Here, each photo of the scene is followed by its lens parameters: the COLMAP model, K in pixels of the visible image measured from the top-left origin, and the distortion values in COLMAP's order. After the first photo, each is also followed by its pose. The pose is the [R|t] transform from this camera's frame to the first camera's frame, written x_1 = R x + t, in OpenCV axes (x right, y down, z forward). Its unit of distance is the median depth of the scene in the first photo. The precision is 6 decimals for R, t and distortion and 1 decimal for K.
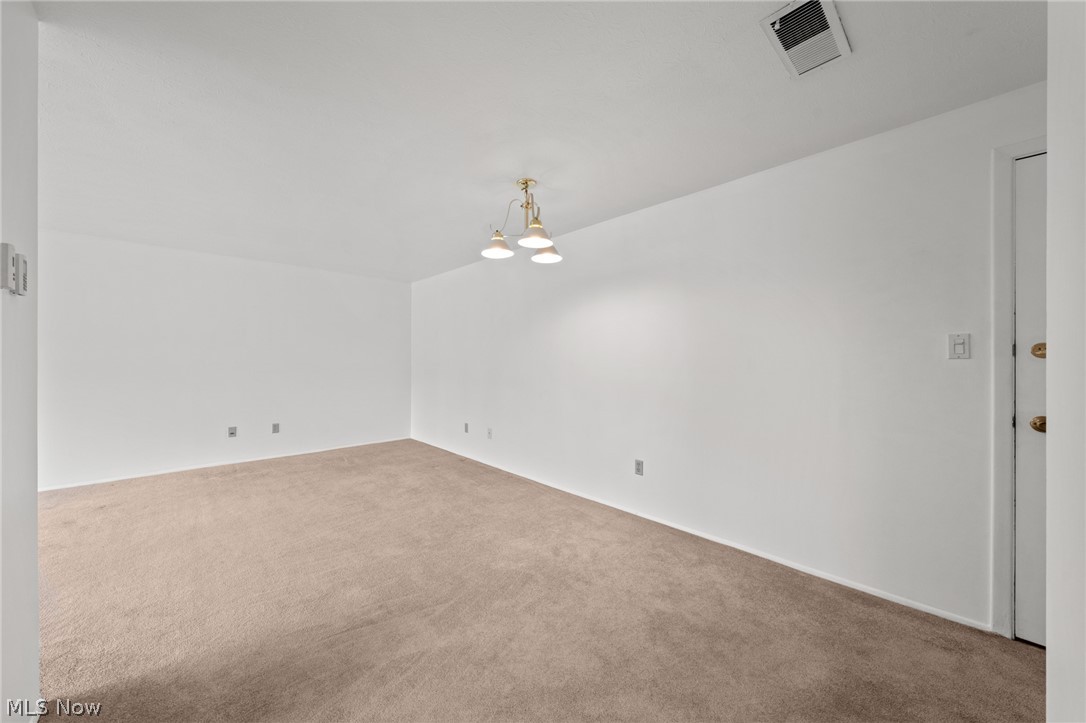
lens RADIAL K [[388.3, 0, 540.0], [0, 388.3, 359.7], [0, 0, 1]] dist [-0.002841, -0.000122]
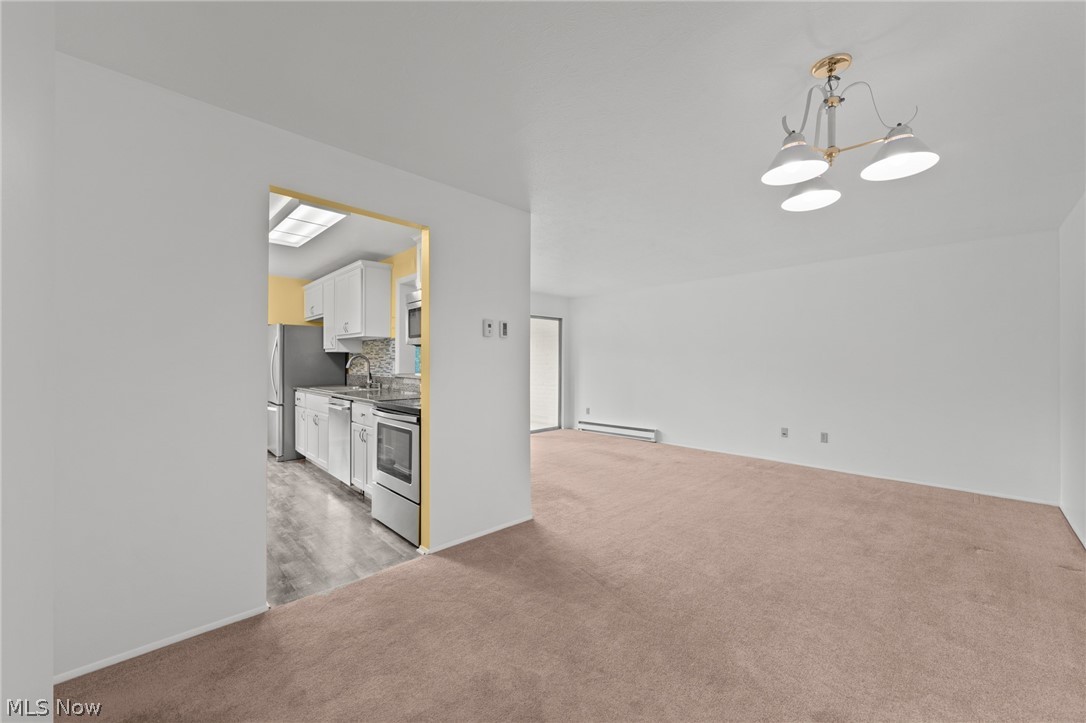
lens RADIAL K [[414.3, 0, 536.5], [0, 414.3, 364.6], [0, 0, 1]] dist [-0.002080, -0.000052]
pose [[-0.002572, 0.003245, -0.999991, 0.507442], [-0.004868, 0.999983, 0.003258, -0.000892], [0.999985, 0.004877, -0.002556, 0.478868]]
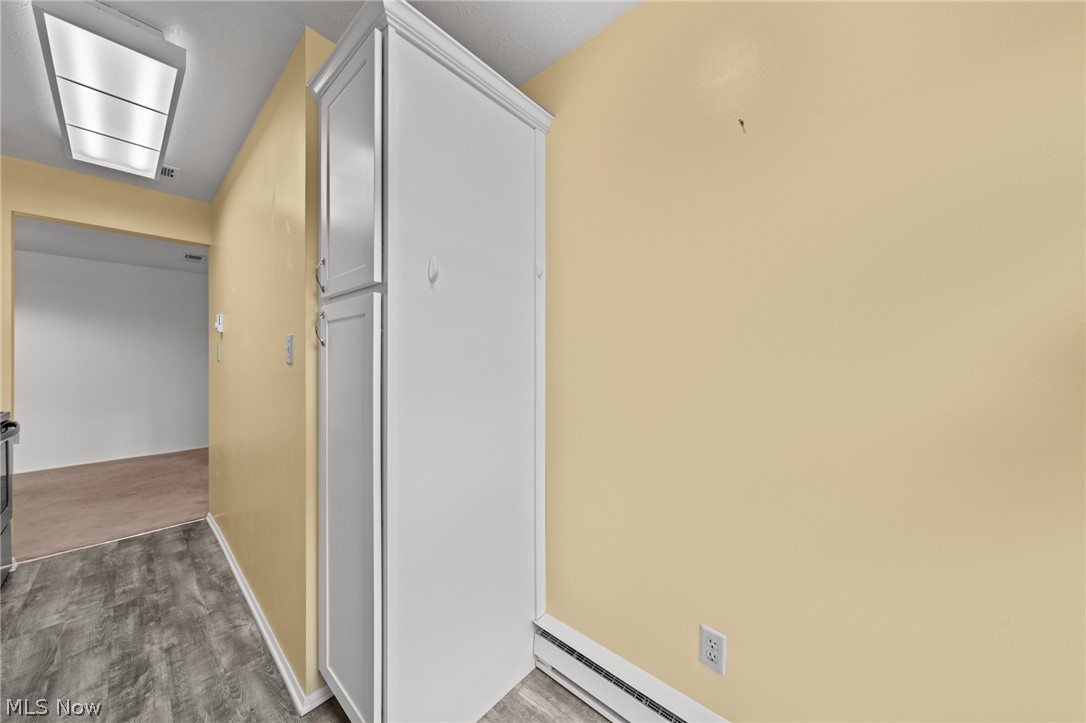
lens RADIAL K [[367.5, 0, 541.8], [0, 367.5, 359.3], [0, 0, 1]] dist [0.001025, 0.000451]
pose [[-0.083098, 0.003993, 0.996533, -1.285261], [-0.003932, 0.999983, -0.004335, -0.004040], [-0.996534, -0.004278, -0.083081, -0.809579]]
